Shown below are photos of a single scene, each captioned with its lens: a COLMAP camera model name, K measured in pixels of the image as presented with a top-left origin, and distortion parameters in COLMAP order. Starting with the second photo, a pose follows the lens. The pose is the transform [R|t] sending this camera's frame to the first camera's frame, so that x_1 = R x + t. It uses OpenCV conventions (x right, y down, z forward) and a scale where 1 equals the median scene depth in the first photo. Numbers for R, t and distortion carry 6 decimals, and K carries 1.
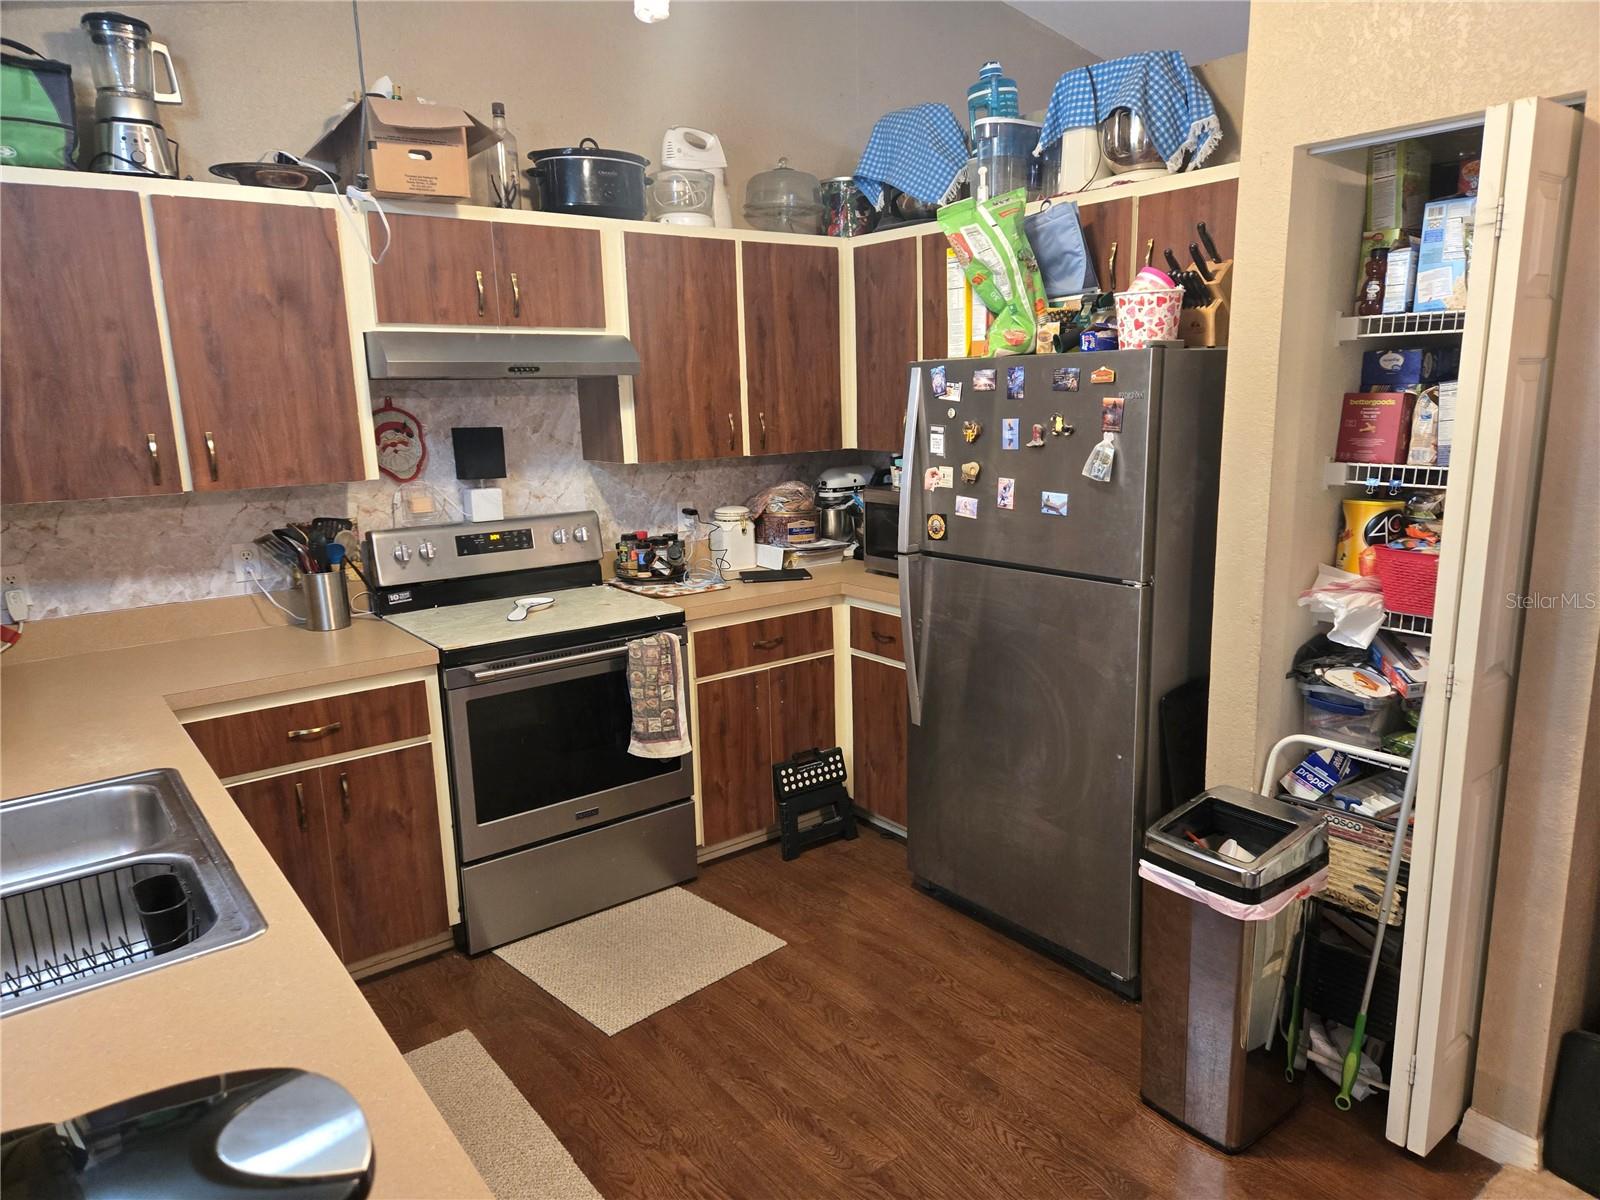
lens RADIAL K [[1073.0, 0, 807.3], [0, 1073.0, 616.1], [0, 0, 1]] dist [0.077982, -0.056961]
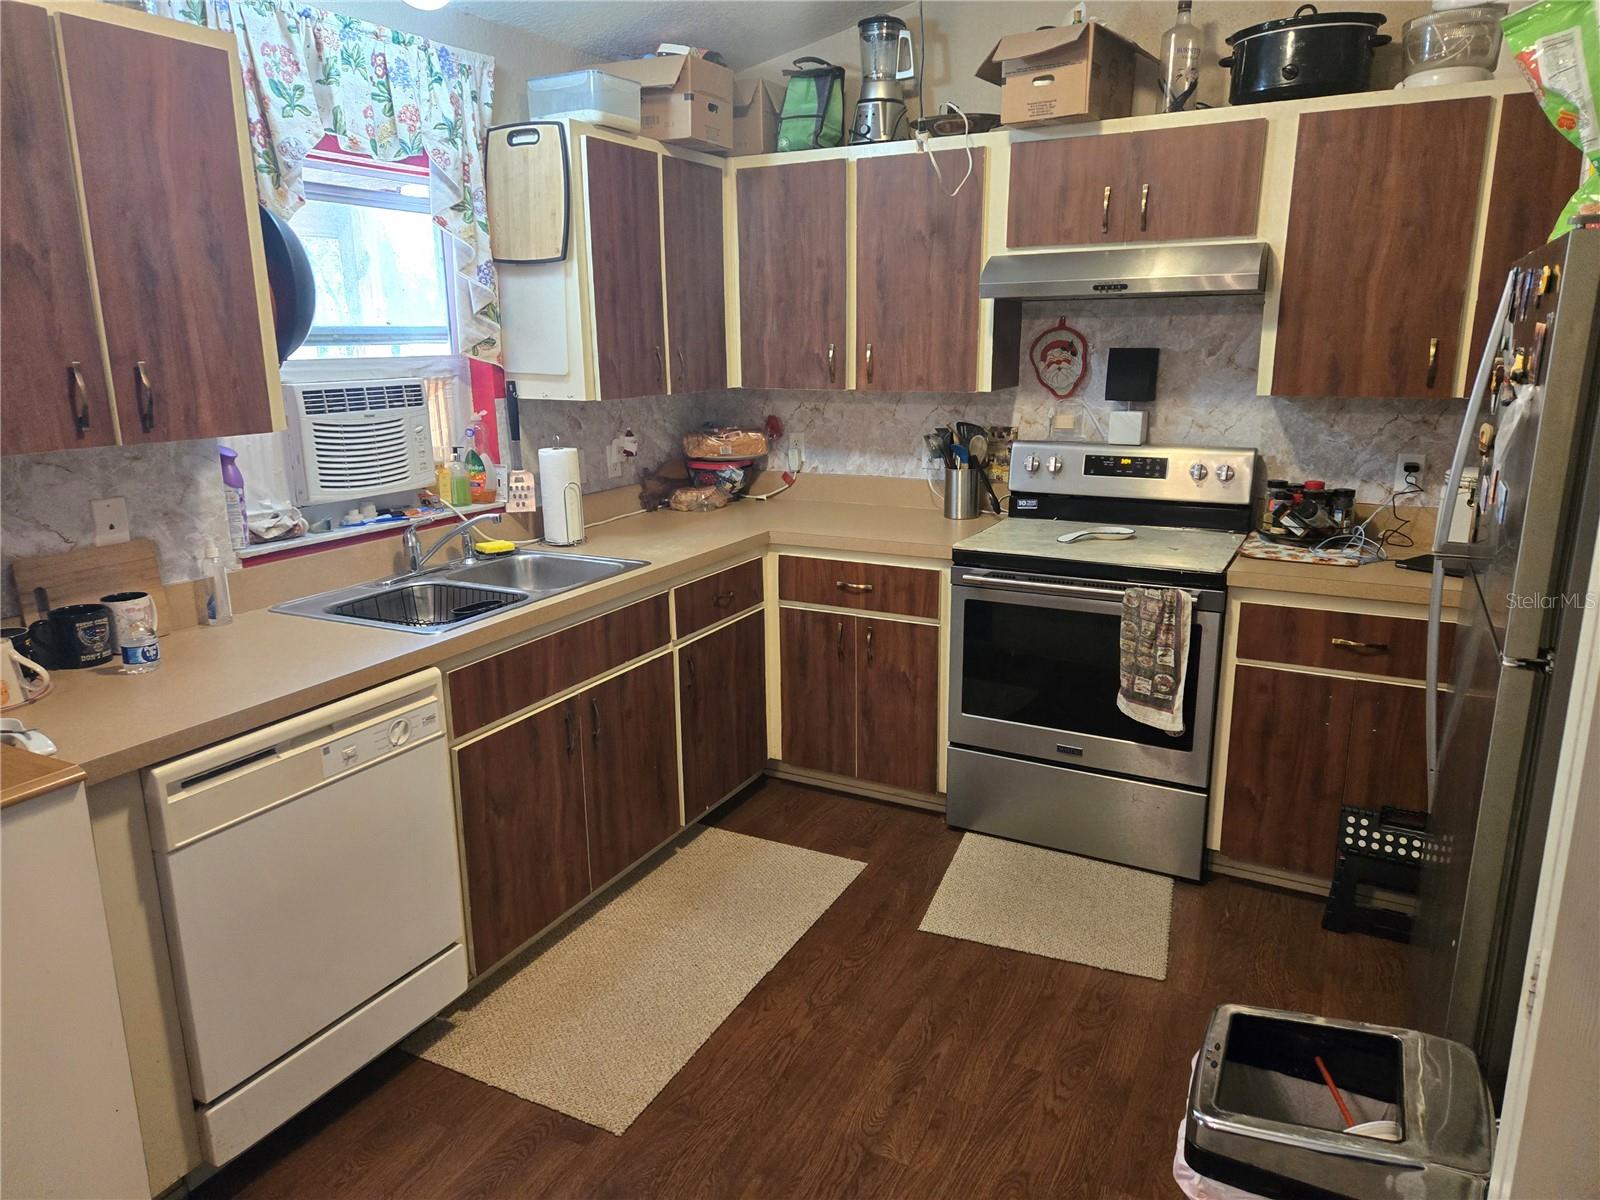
lens RADIAL K [[1073.0, 0, 792.0], [0, 1073.0, 599.2], [0, 0, 1]] dist [0.077982, -0.056961]
pose [[0.404539, 0.240670, -0.882284, 0.528408], [-0.193452, 0.965439, 0.174652, -0.071268], [0.893826, 0.100026, 0.437116, 0.340562]]
